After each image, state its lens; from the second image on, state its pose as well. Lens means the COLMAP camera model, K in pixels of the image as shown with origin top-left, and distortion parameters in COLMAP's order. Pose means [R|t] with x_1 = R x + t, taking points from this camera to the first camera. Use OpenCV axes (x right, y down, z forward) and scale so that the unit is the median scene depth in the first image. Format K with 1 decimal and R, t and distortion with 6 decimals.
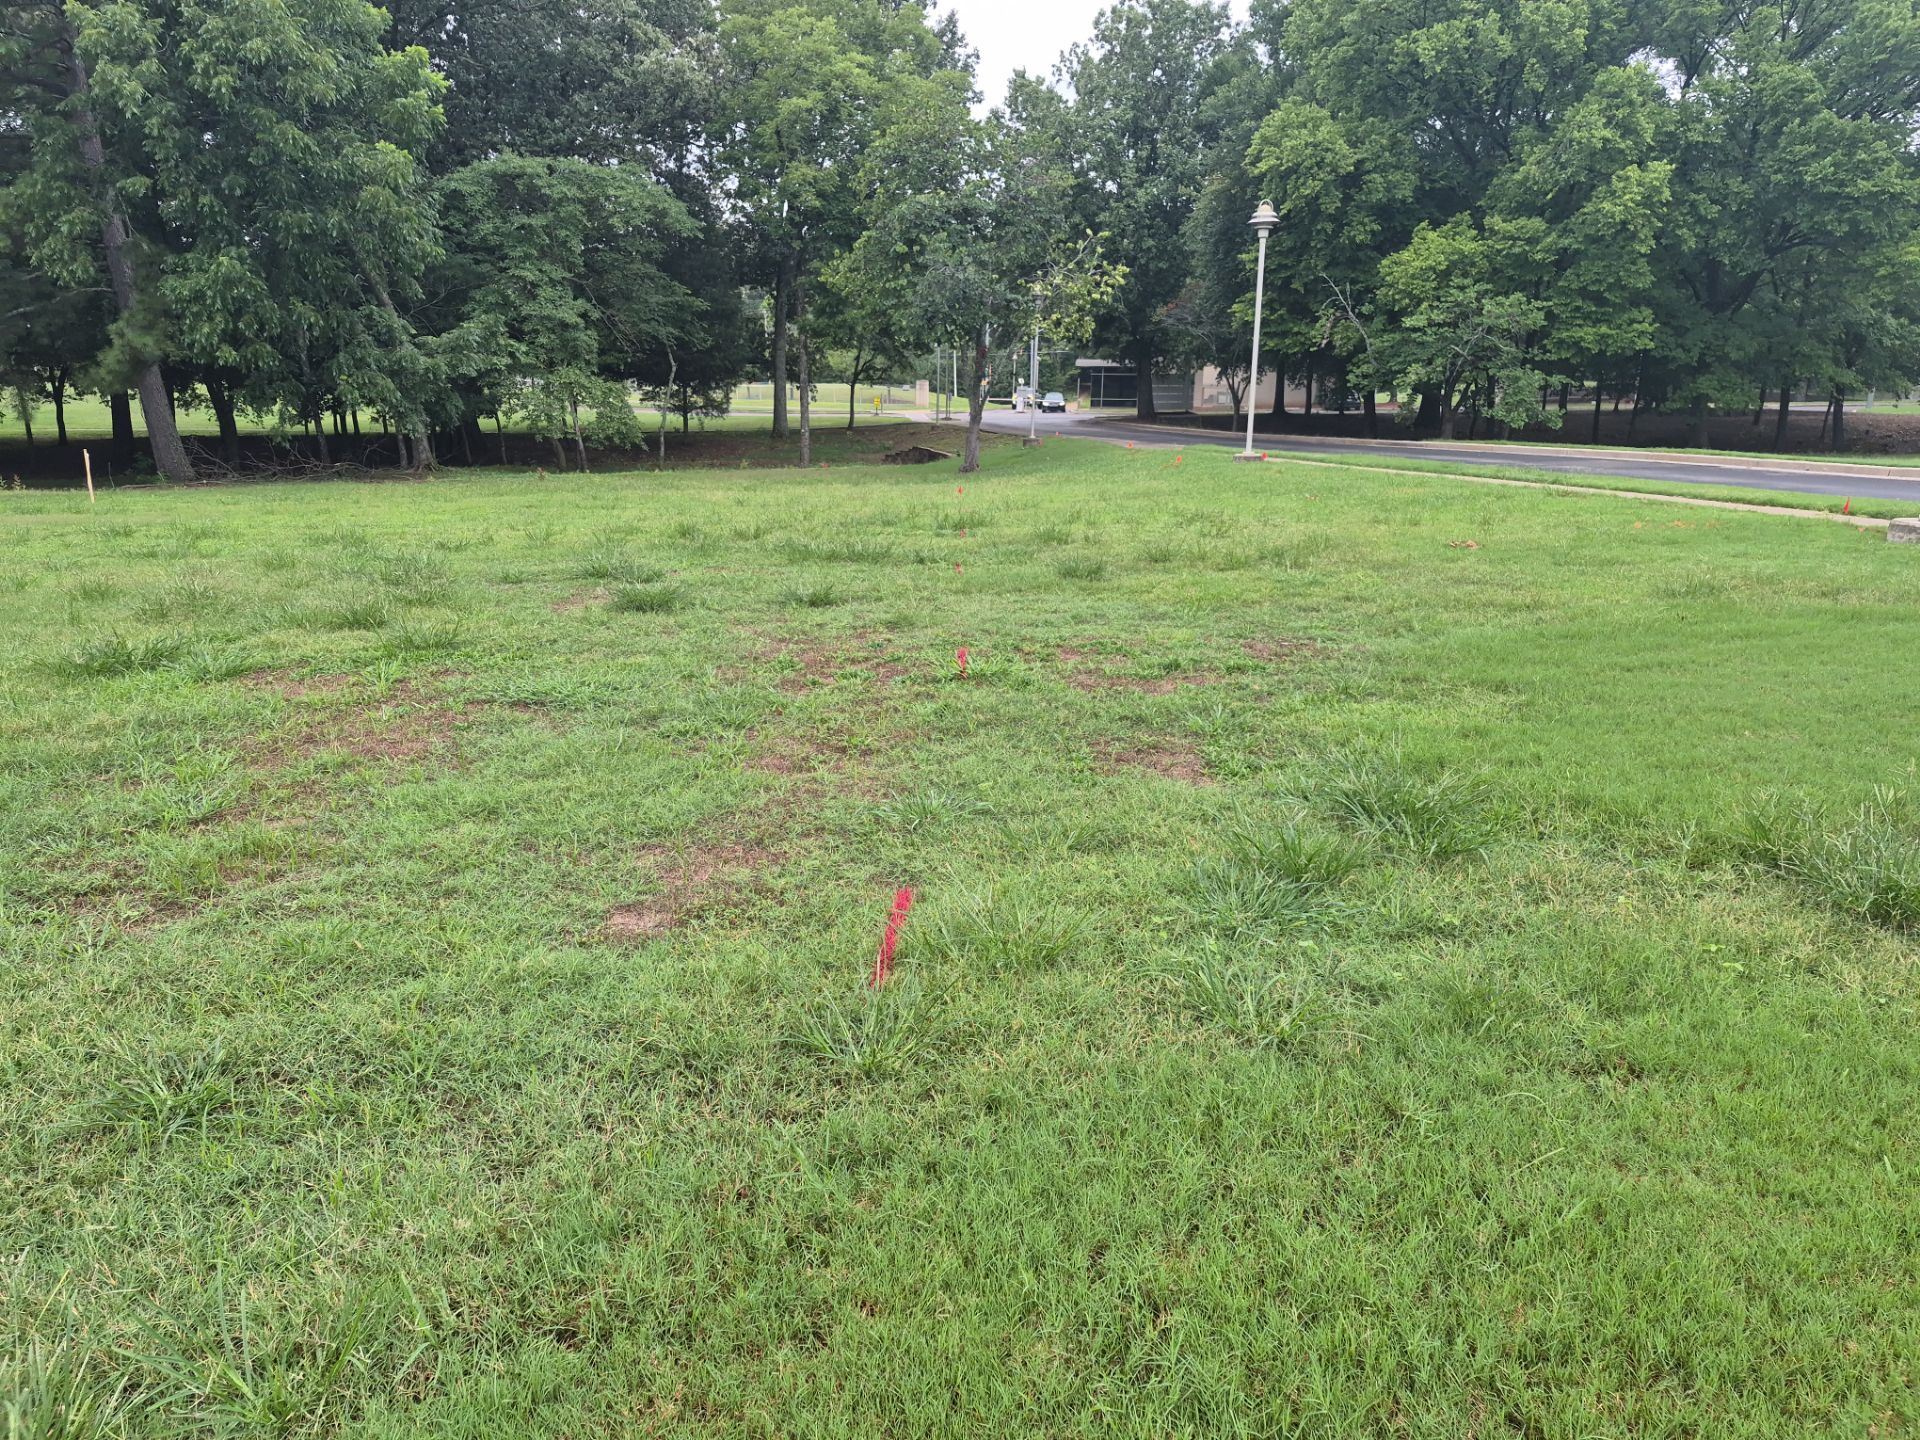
lens RADIAL K [[1153.9, 0, 959.2], [0, 1153.9, 665.0], [0, 0, 1]] dist [0.078154, -0.063862]
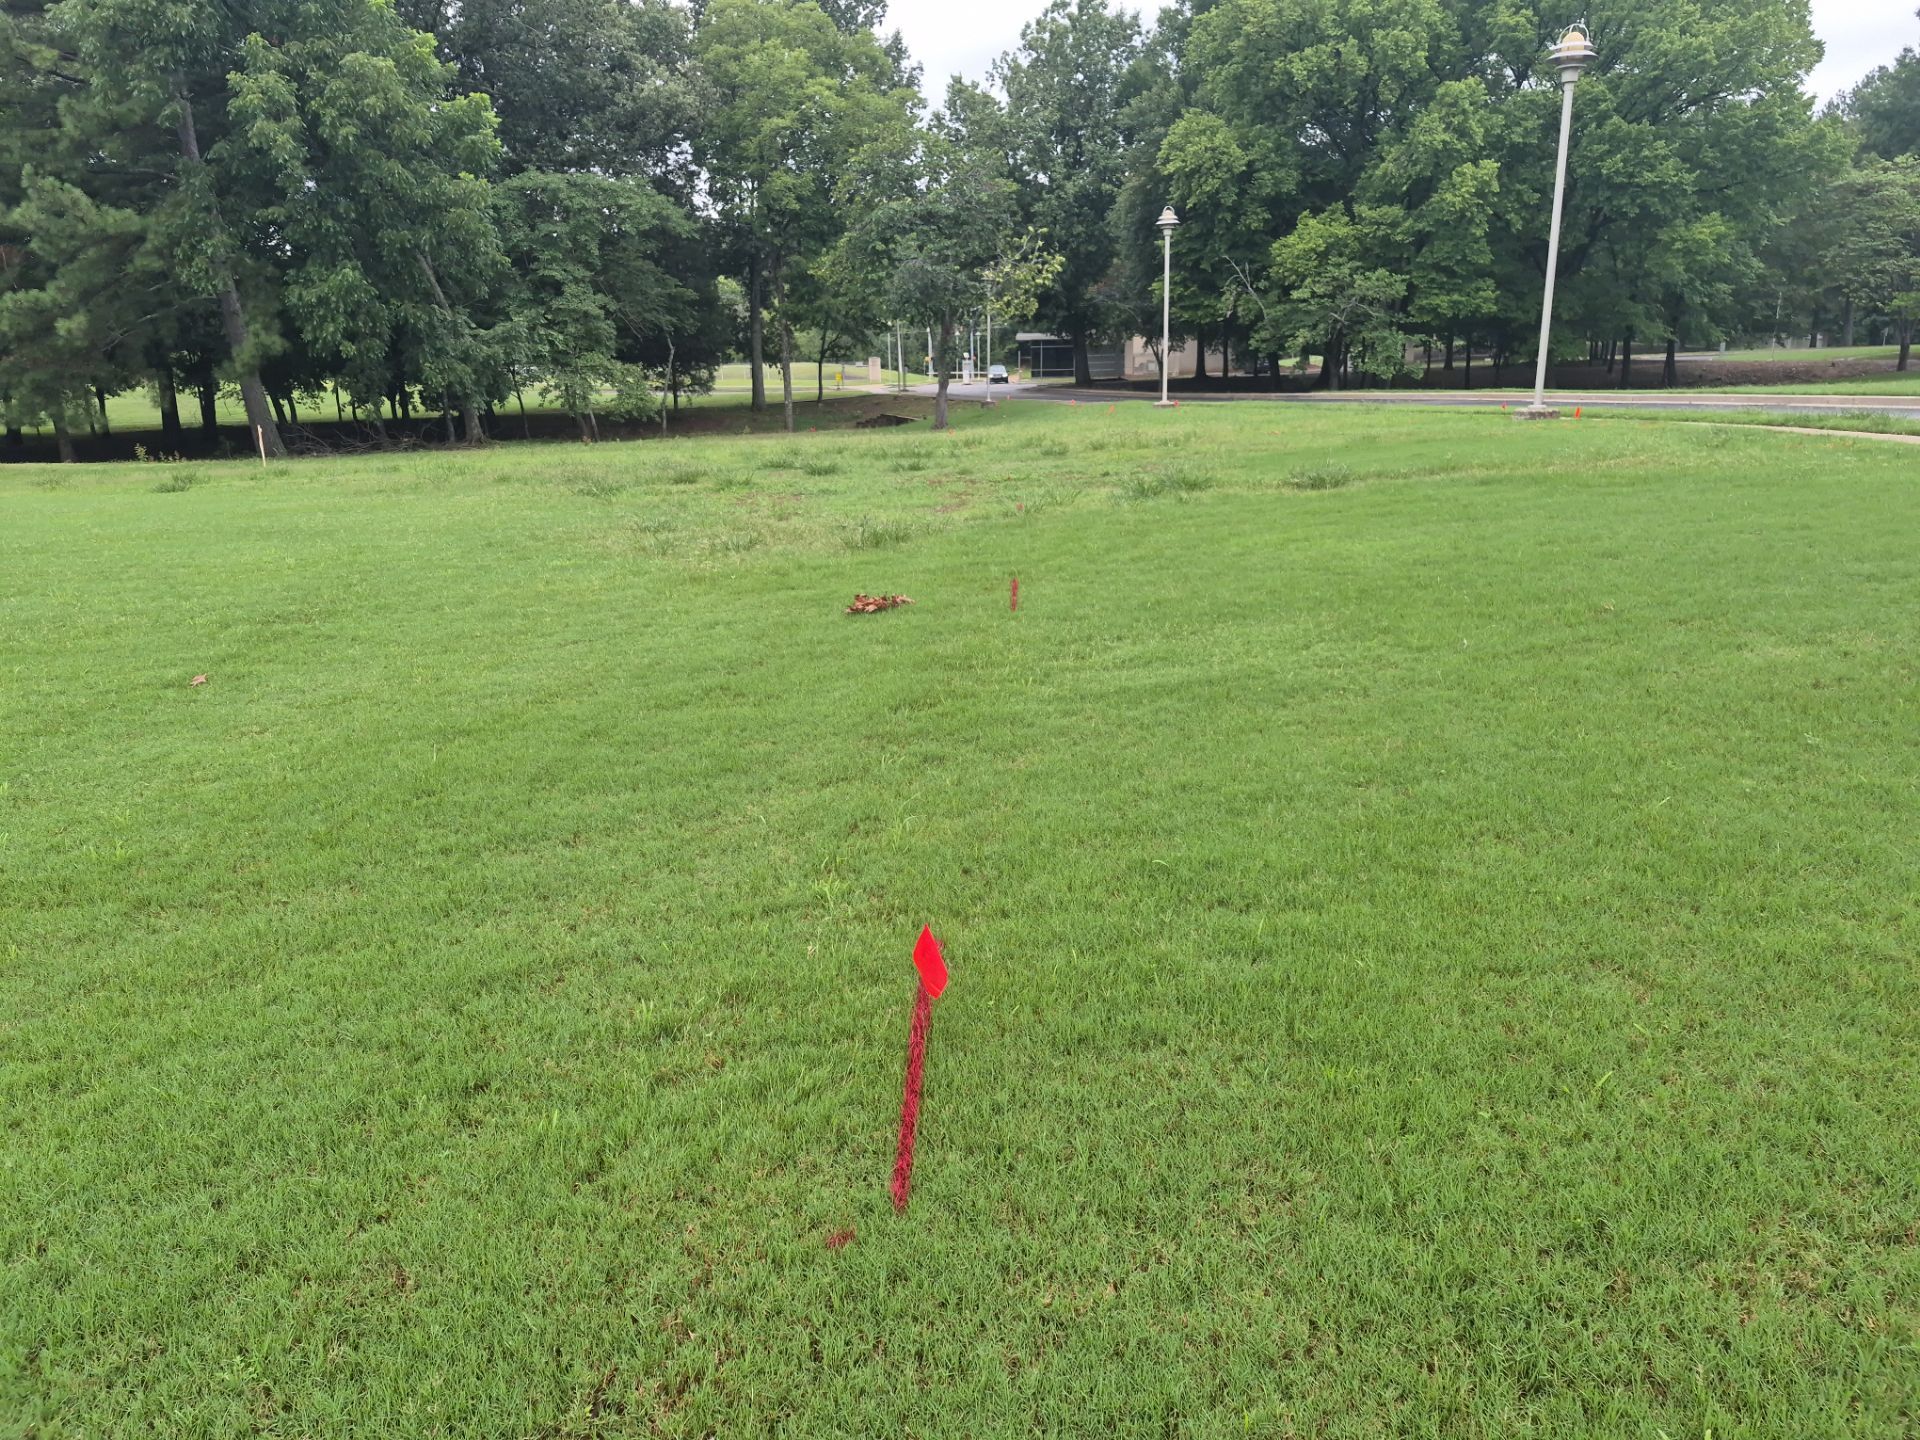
lens RADIAL K [[1258.8, 0, 955.9], [0, 1258.8, 659.3], [0, 0, 1]] dist [0.089787, -0.100548]
pose [[0.997739, -0.041976, 0.052487, -0.049088], [0.042453, 0.999066, -0.008010, 0.076360], [-0.052102, 0.010220, 0.998589, -0.281582]]
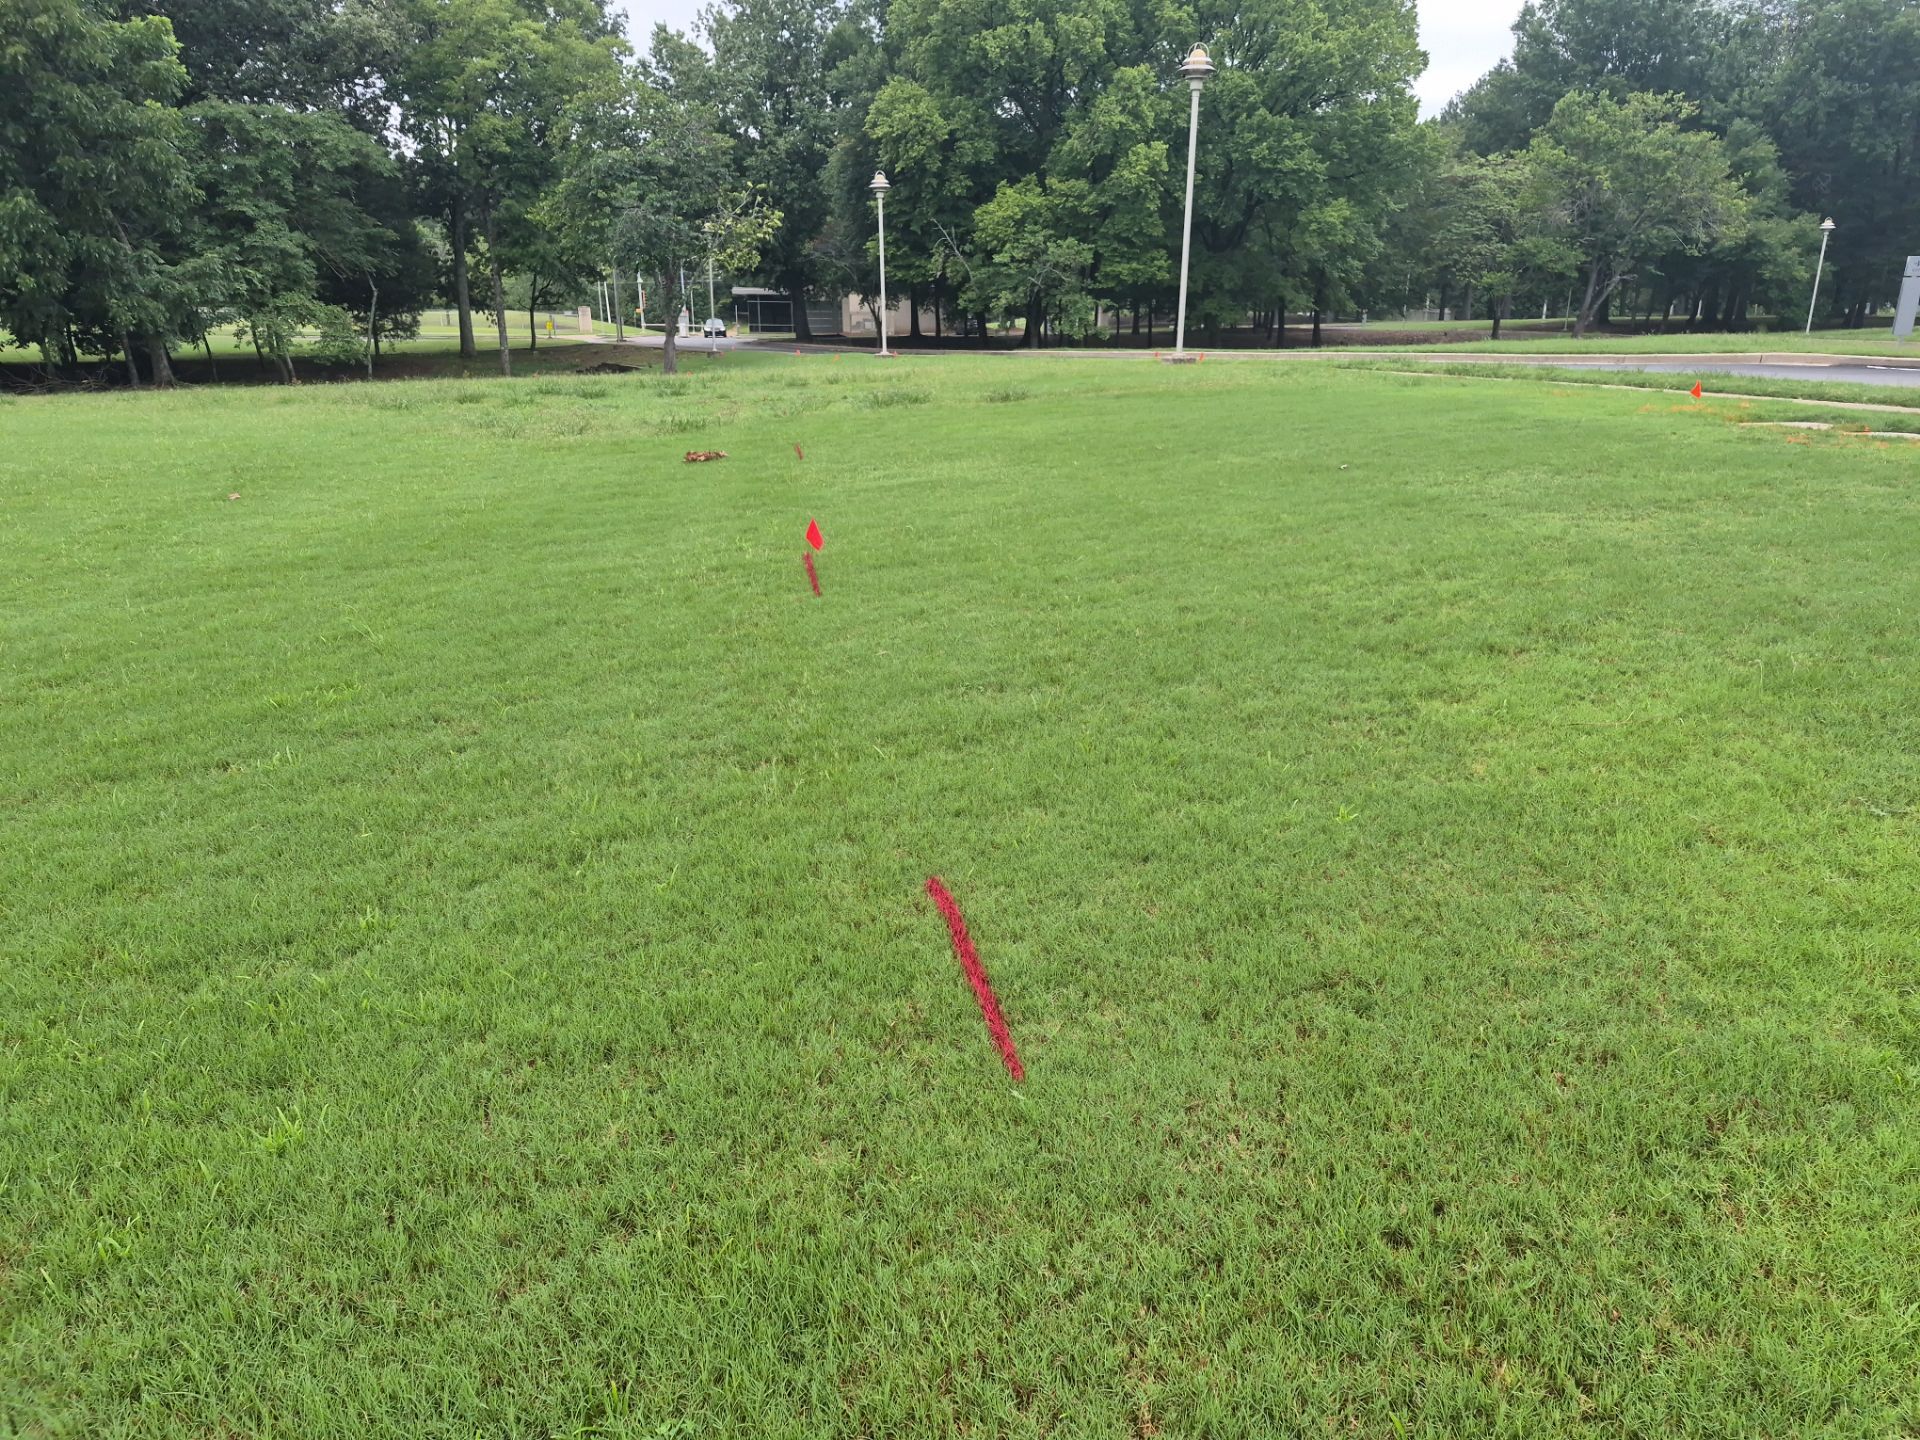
lens RADIAL K [[1300.2, 0, 969.6], [0, 1300.2, 691.2], [0, 0, 1]] dist [0.054857, -0.043393]
pose [[0.958825, -0.086740, 0.270426, -0.082198], [0.076399, 0.995894, 0.048557, 0.113651], [-0.273528, -0.025897, 0.961515, -0.402417]]
